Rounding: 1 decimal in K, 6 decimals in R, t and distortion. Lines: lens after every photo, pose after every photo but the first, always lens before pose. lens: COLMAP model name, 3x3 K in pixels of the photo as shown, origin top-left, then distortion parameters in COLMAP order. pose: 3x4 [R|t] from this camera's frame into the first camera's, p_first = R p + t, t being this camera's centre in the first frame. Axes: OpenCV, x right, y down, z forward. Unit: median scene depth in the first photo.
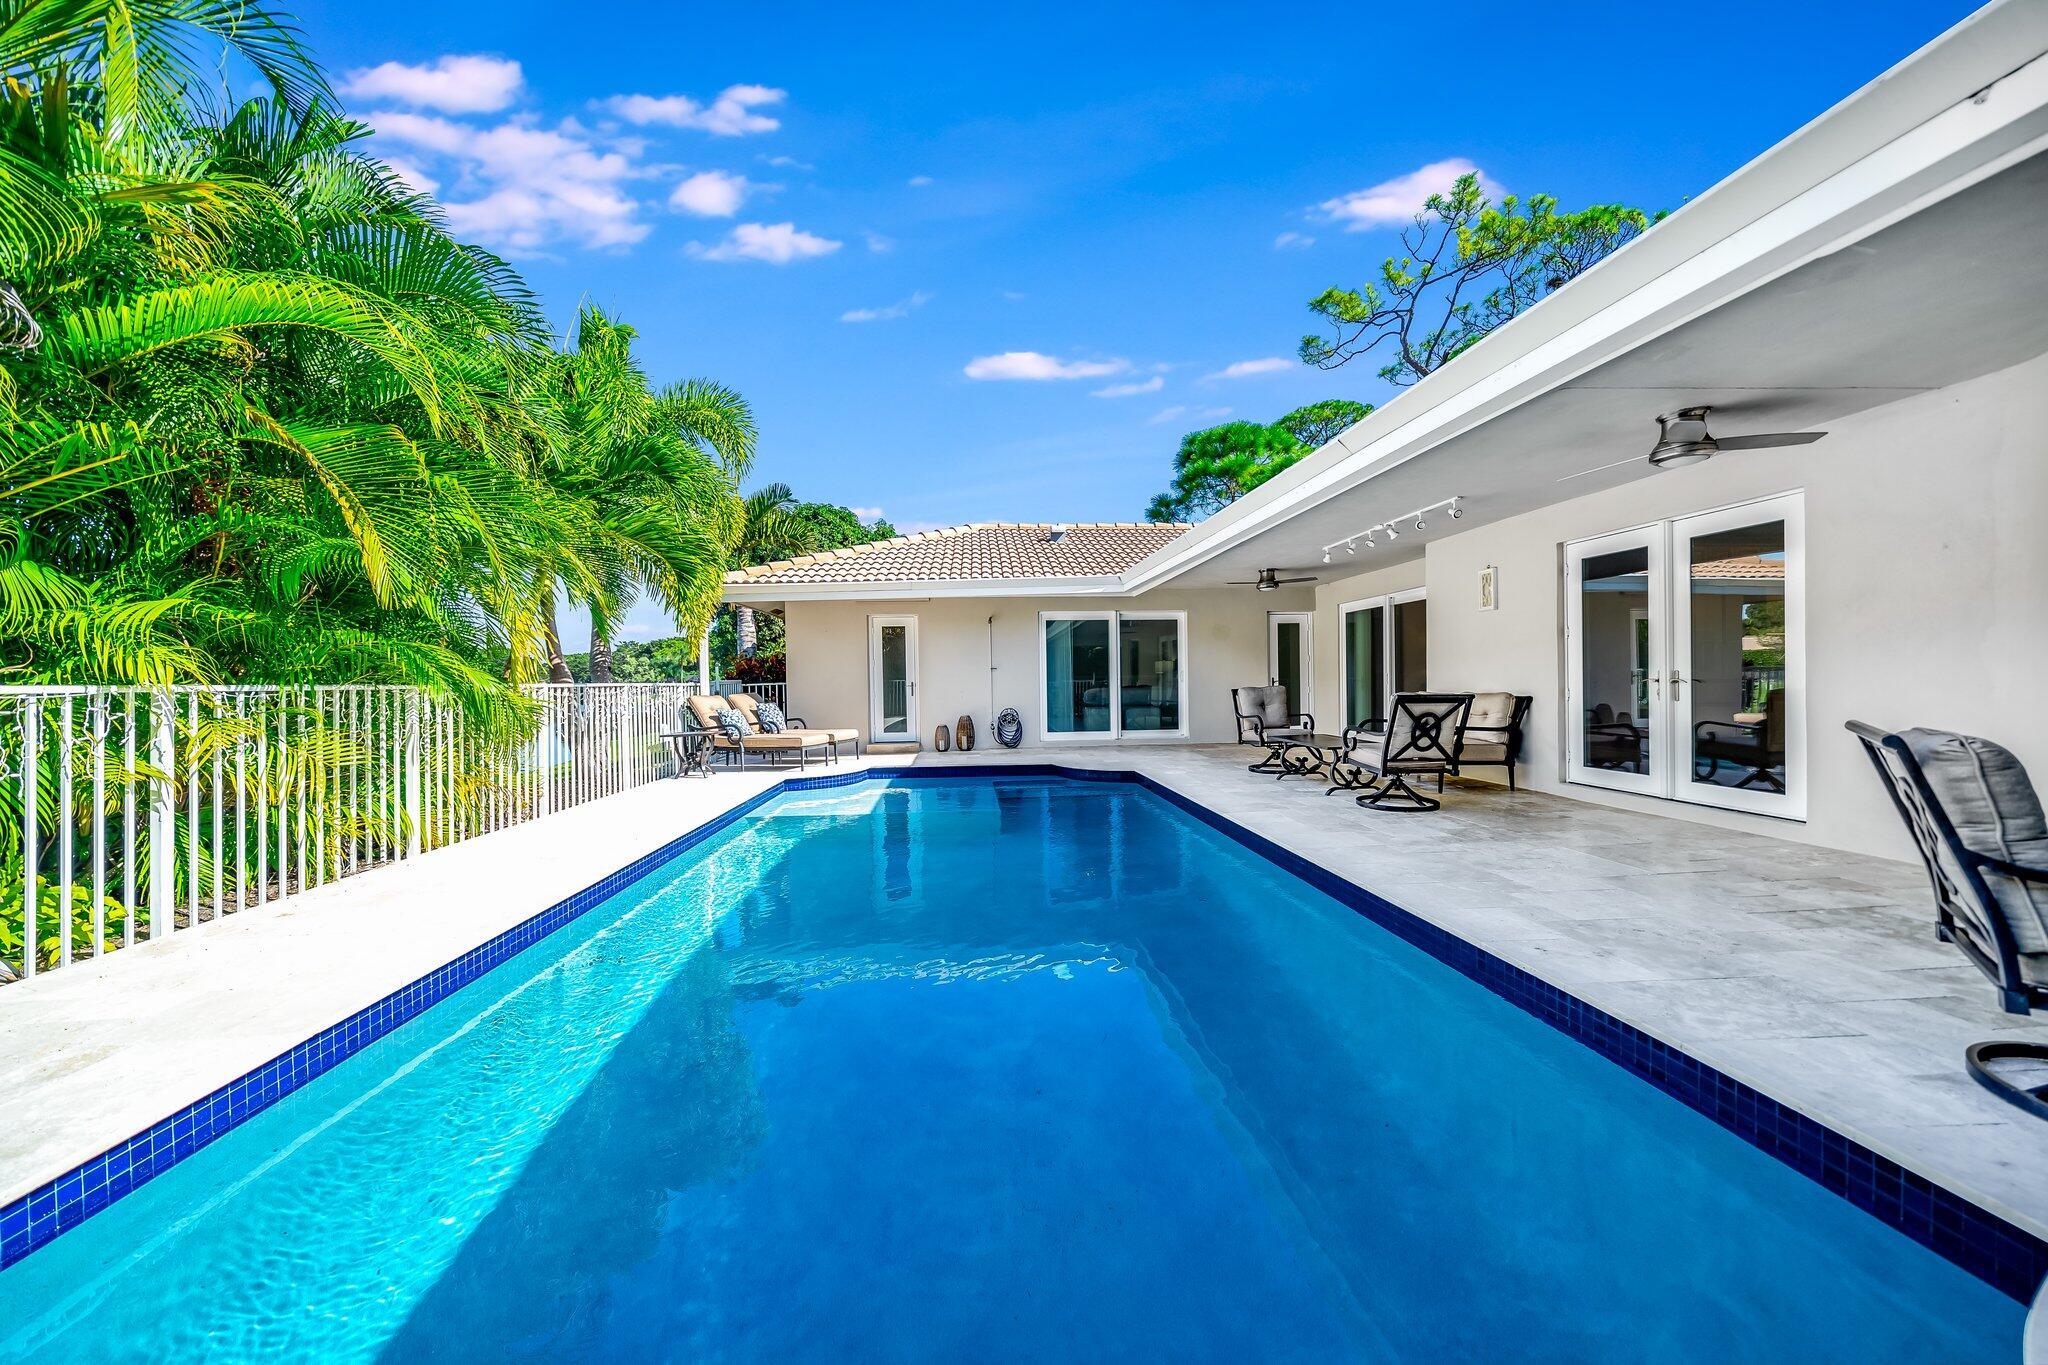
lens RADIAL K [[700.1, 0, 1023.5], [0, 700.1, 682.2], [0, 0, 1]] dist [-0.001949, 0.000084]
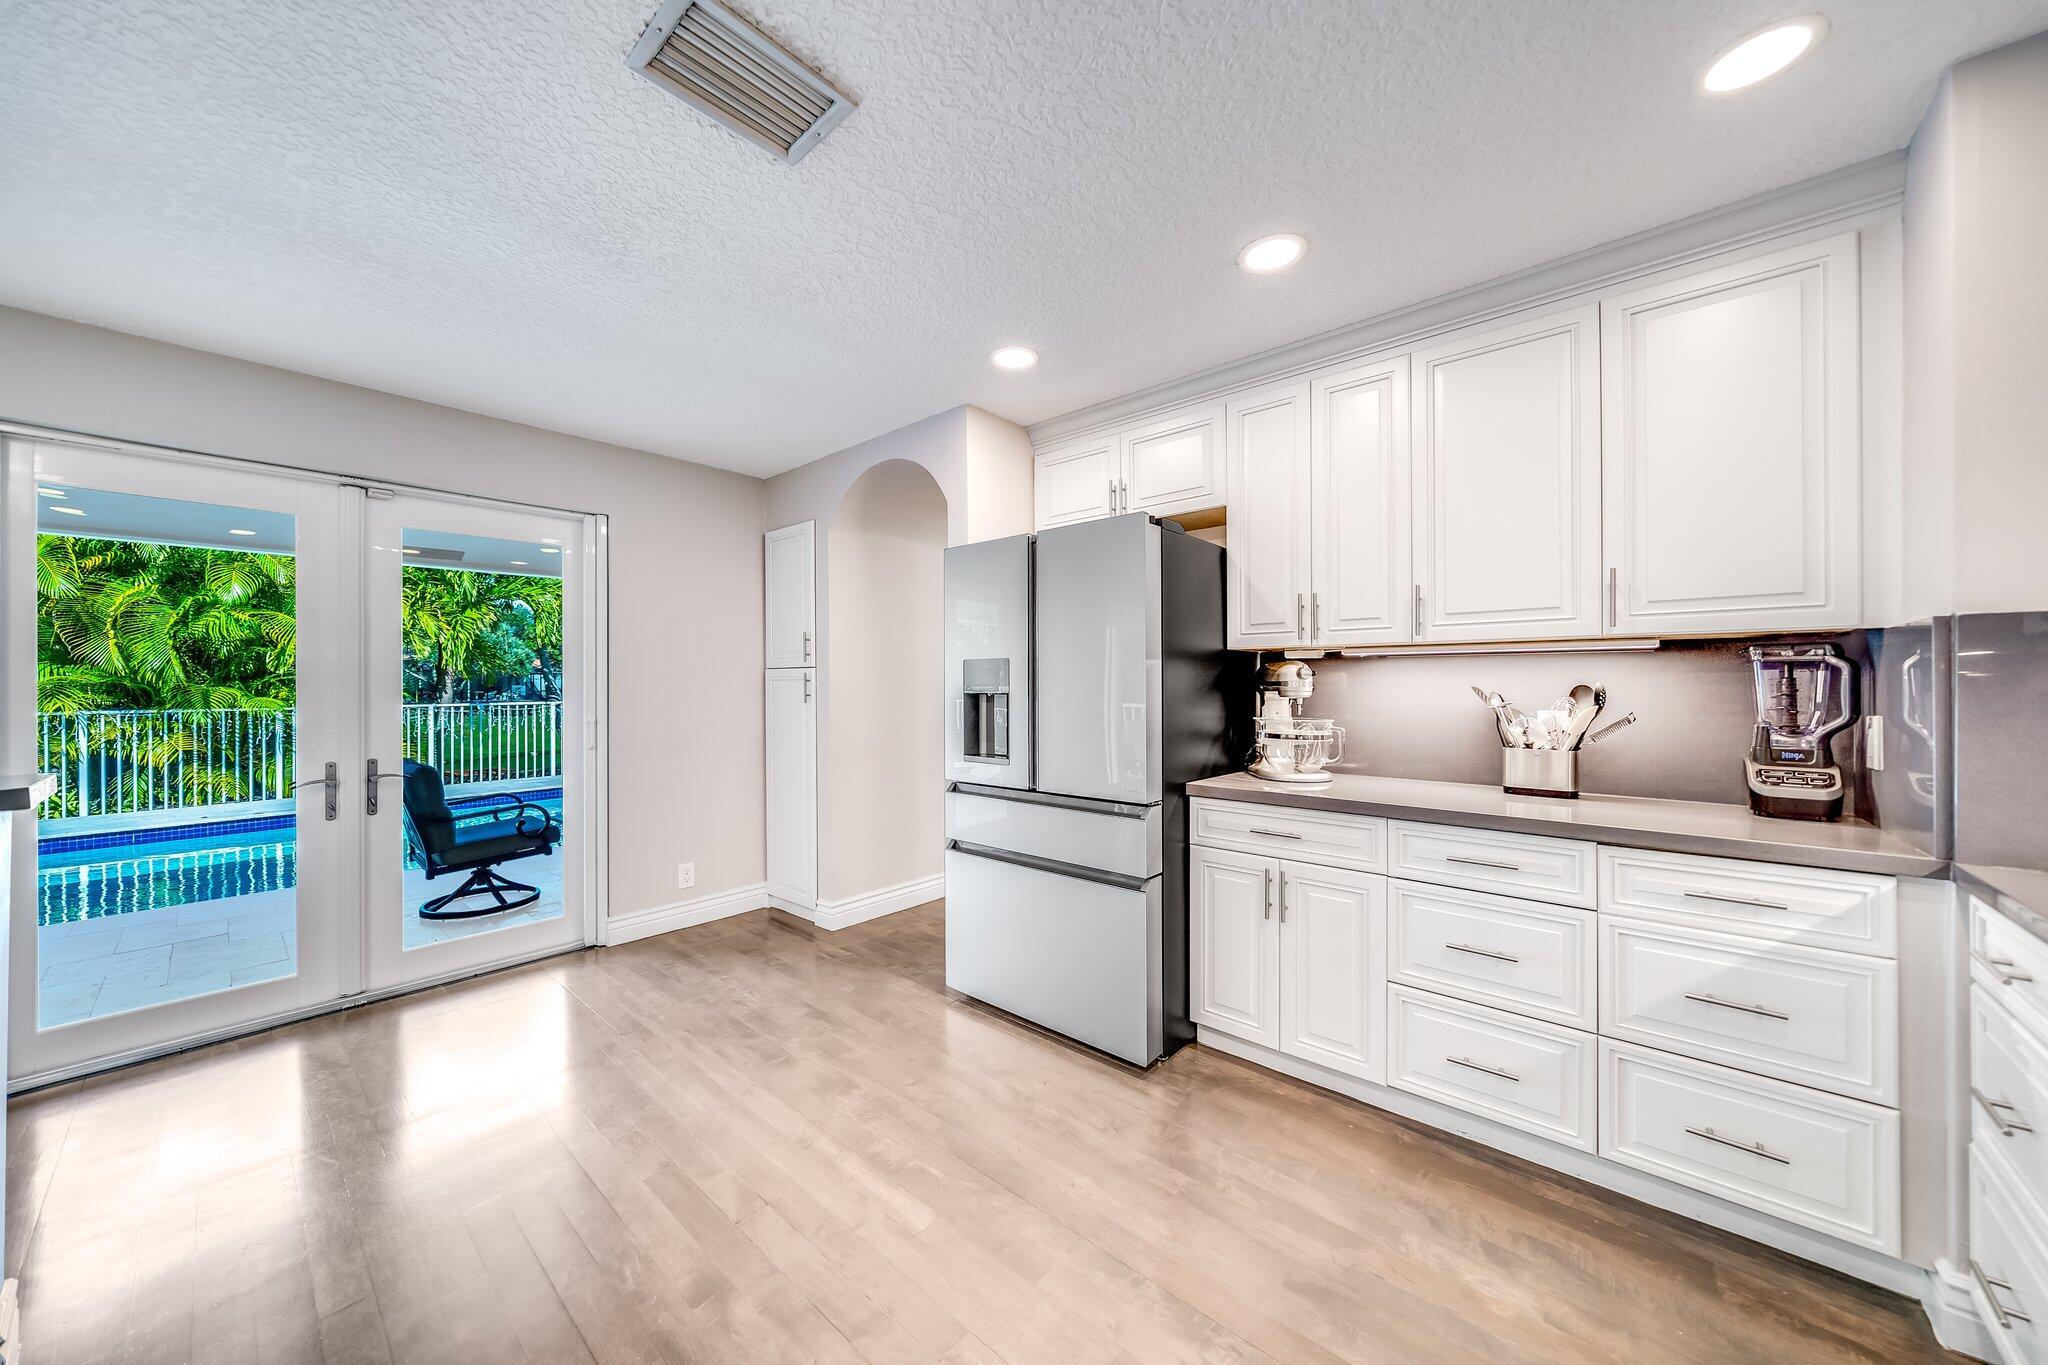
lens RADIAL K [[700.1, 0, 1025.4], [0, 700.1, 678.9], [0, 0, 1]] dist [-0.001949, 0.000084]
pose [[0.694930, 0.005766, -0.719054, 0.740695], [-0.004474, 0.999983, 0.003694, -0.035410], [0.719064, 0.000650, 0.694944, 0.456590]]
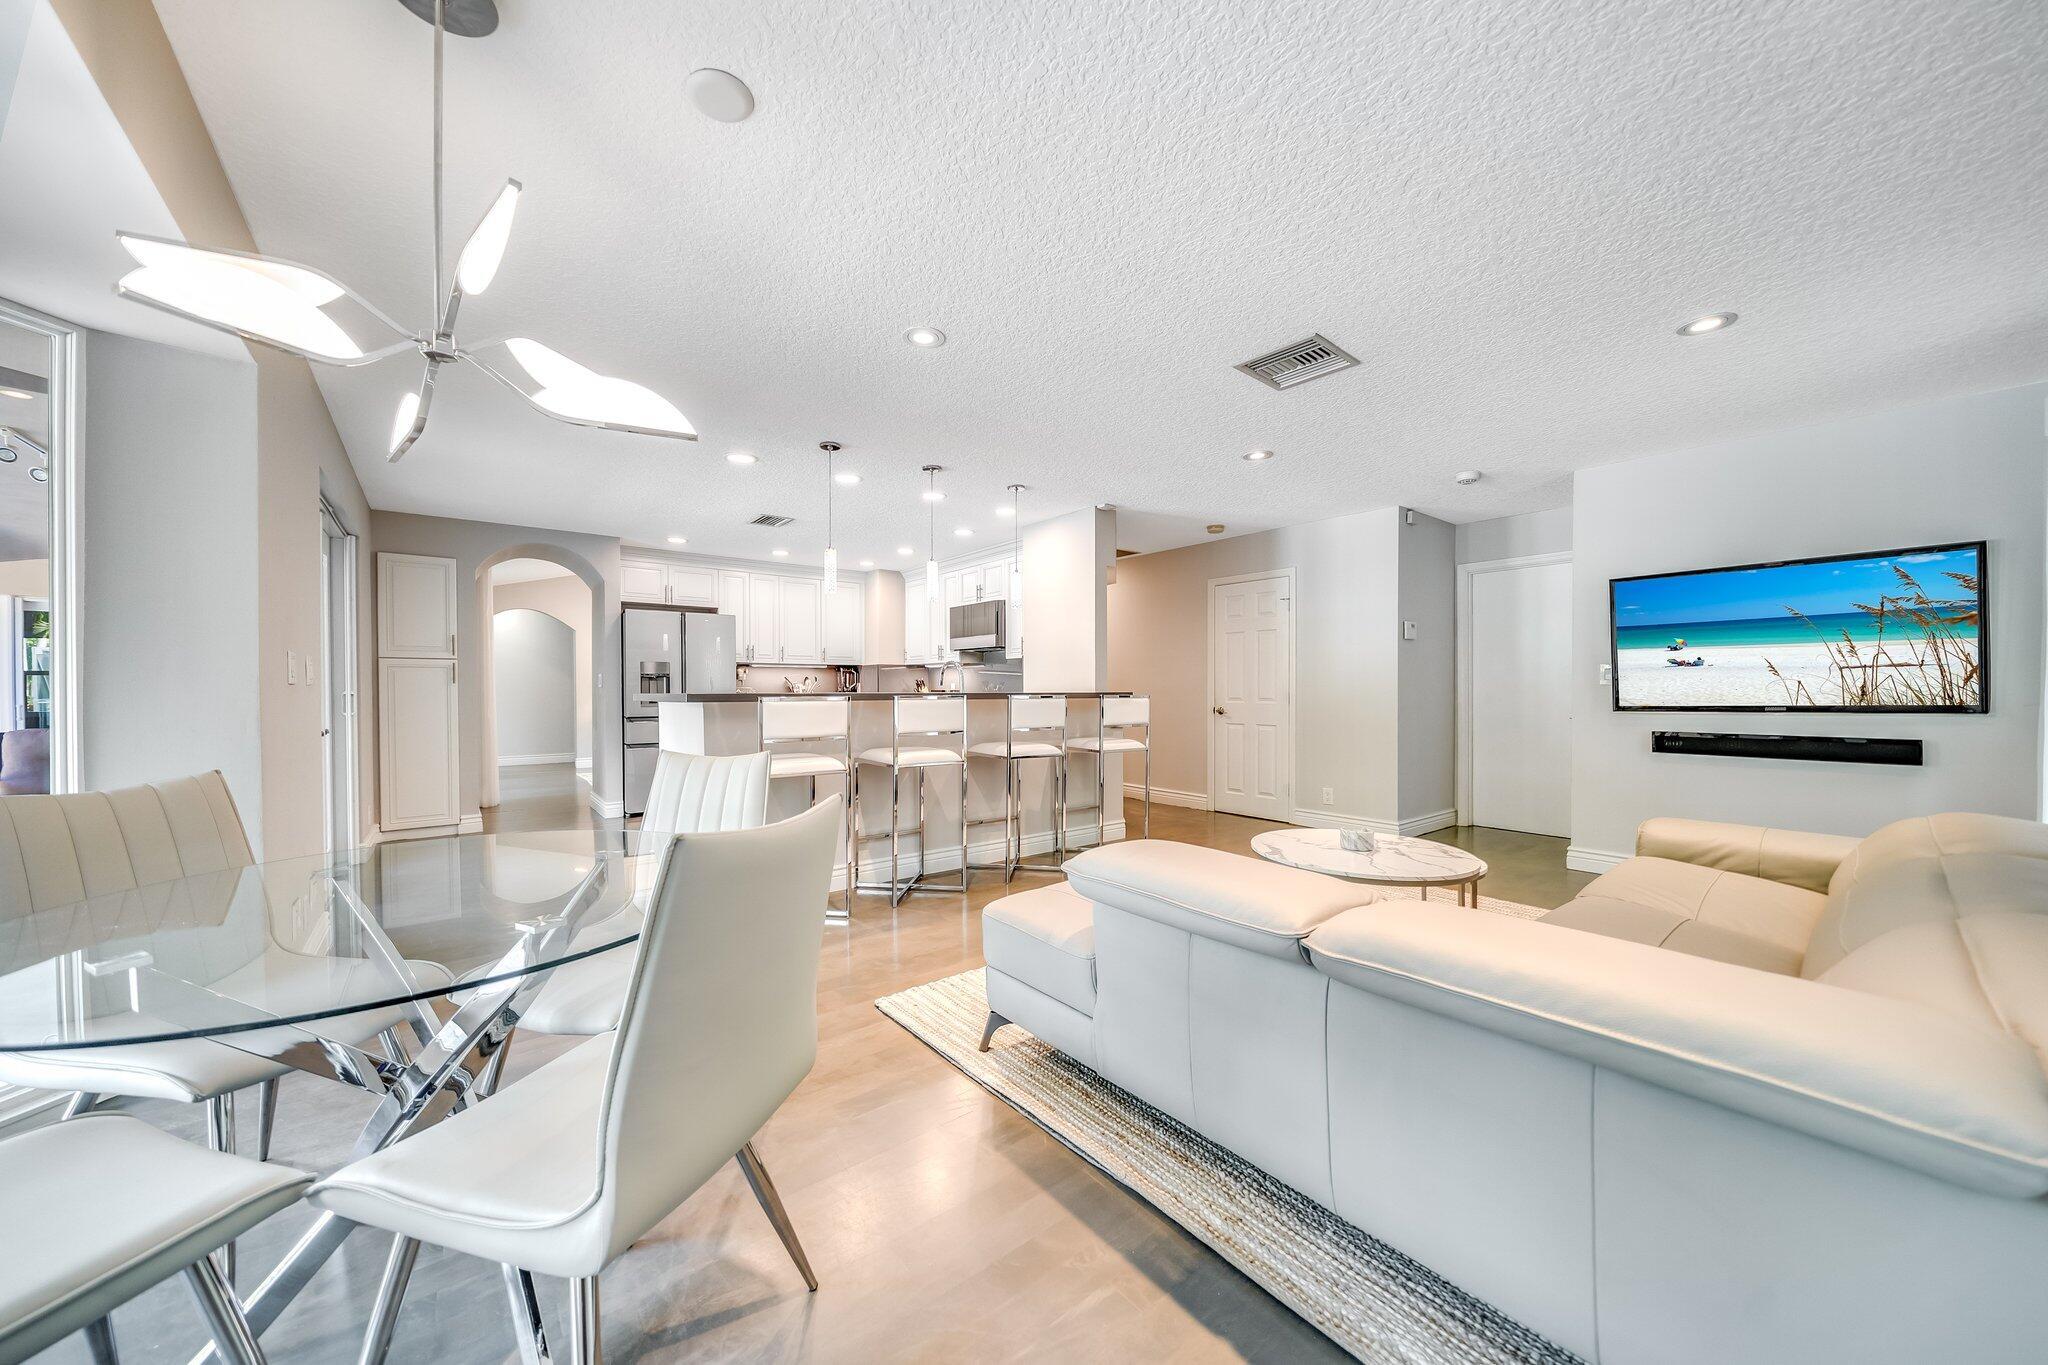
lens RADIAL K [[700.1, 0, 1007.6], [0, 700.1, 687.8], [0, 0, 1]] dist [-0.001949, 0.000084]
pose [[0.828682, 0.009876, 0.559633, 0.494772], [-0.007341, 0.999950, -0.006775, -0.020013], [-0.559672, 0.001506, 0.828713, 0.027846]]
